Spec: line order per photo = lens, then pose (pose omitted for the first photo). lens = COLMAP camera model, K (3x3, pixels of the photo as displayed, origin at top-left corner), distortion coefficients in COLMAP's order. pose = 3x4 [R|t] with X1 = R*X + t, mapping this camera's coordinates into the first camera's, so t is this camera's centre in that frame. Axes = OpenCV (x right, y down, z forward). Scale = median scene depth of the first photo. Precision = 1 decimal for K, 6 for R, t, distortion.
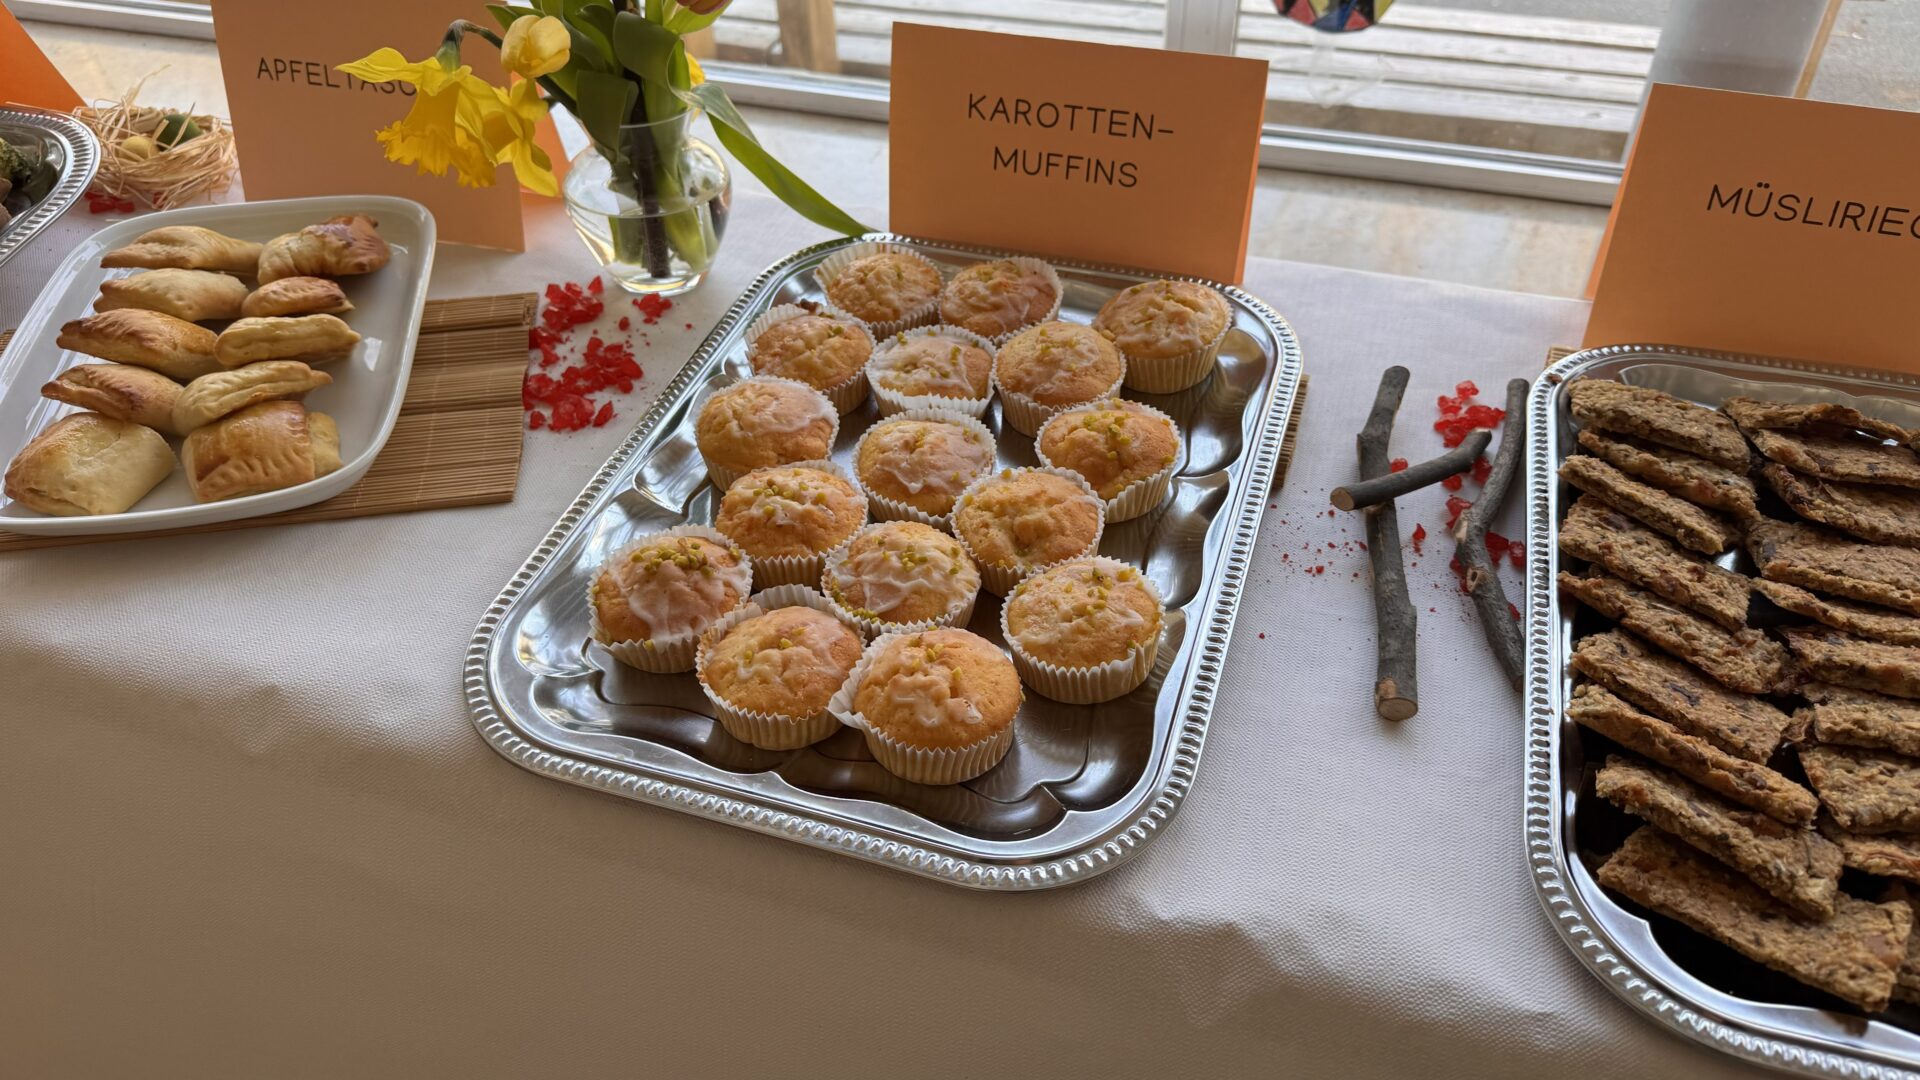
lens RADIAL K [[1388.4, 0, 960.0], [0, 1388.4, 540.0], [0, 0, 1]] dist [0.065062, -0.105838]
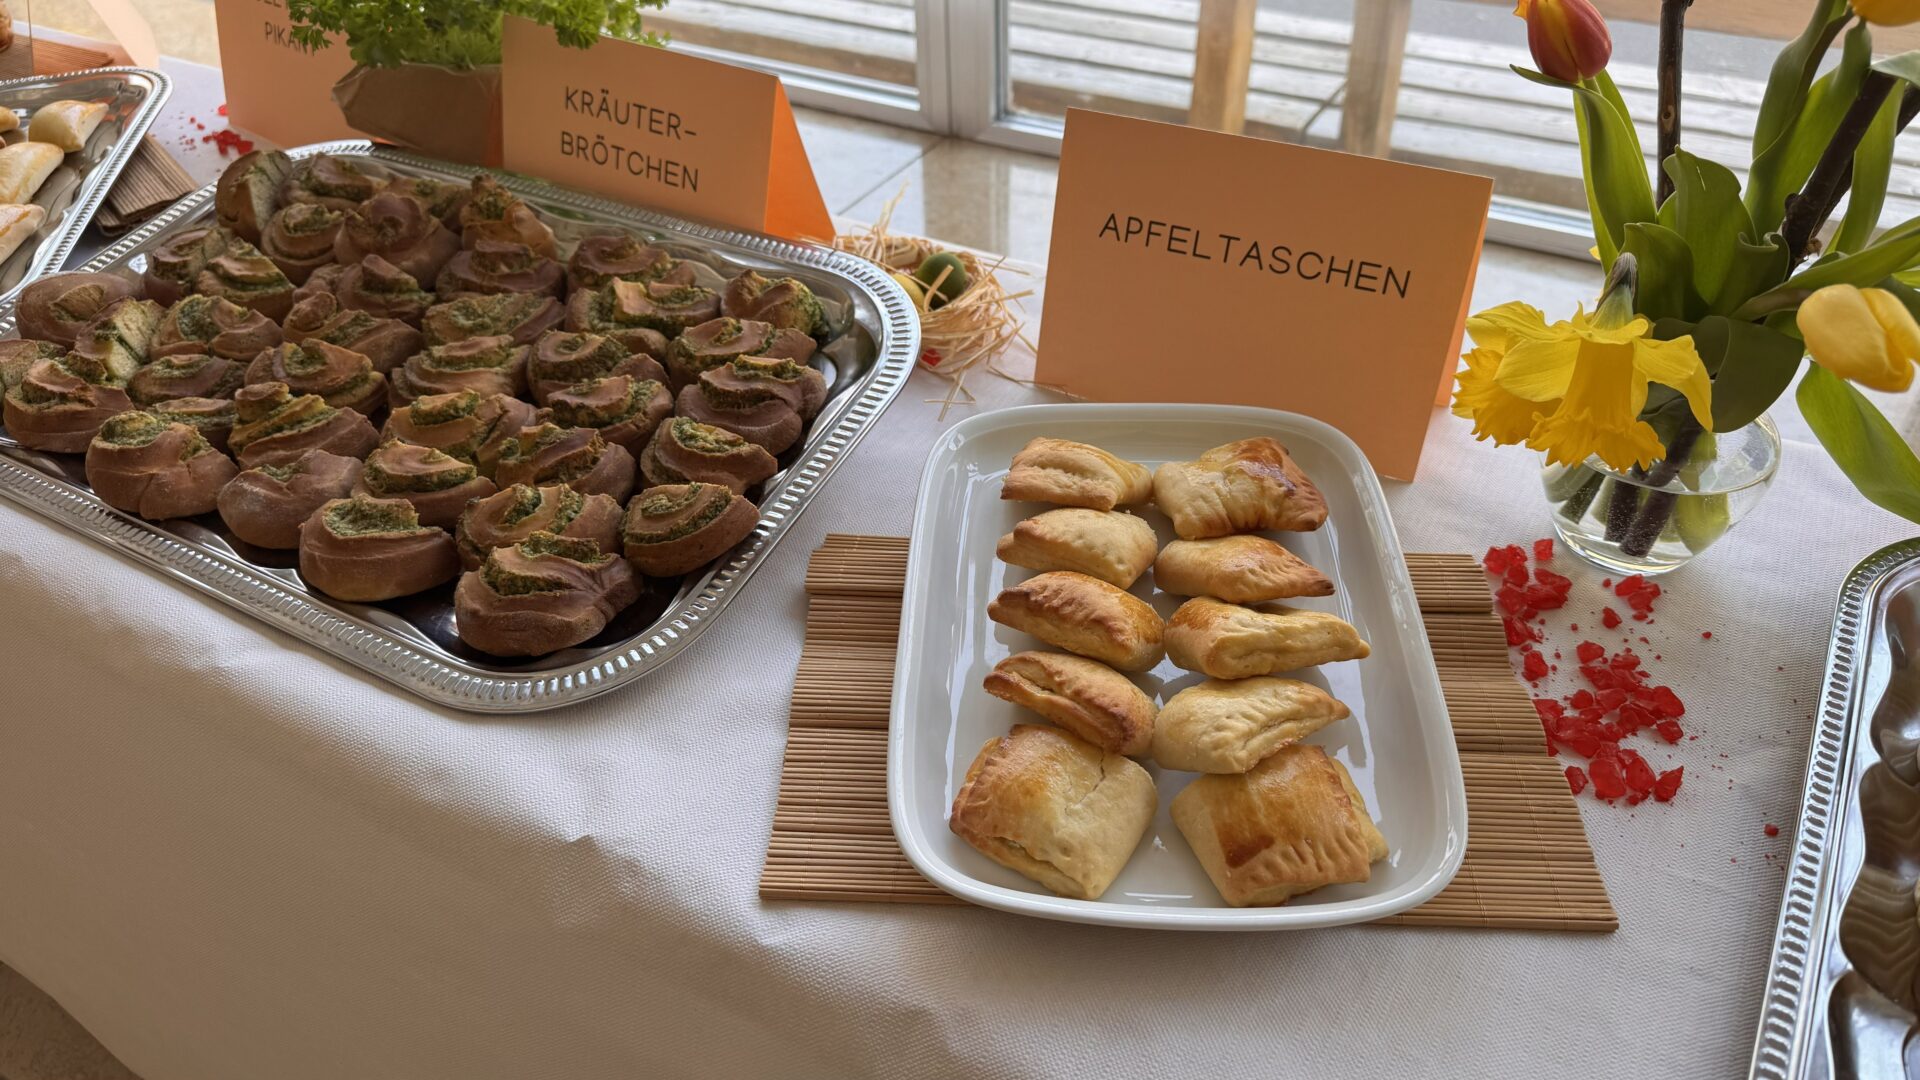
lens RADIAL K [[1388.4, 0, 960.0], [0, 1388.4, 540.0], [0, 0, 1]] dist [0.065062, -0.105838]
pose [[0.975425, 0.119131, -0.185350, -0.512605], [-0.122284, 0.992479, -0.005629, -0.172392], [0.183285, 0.028156, 0.982657, 0.226000]]
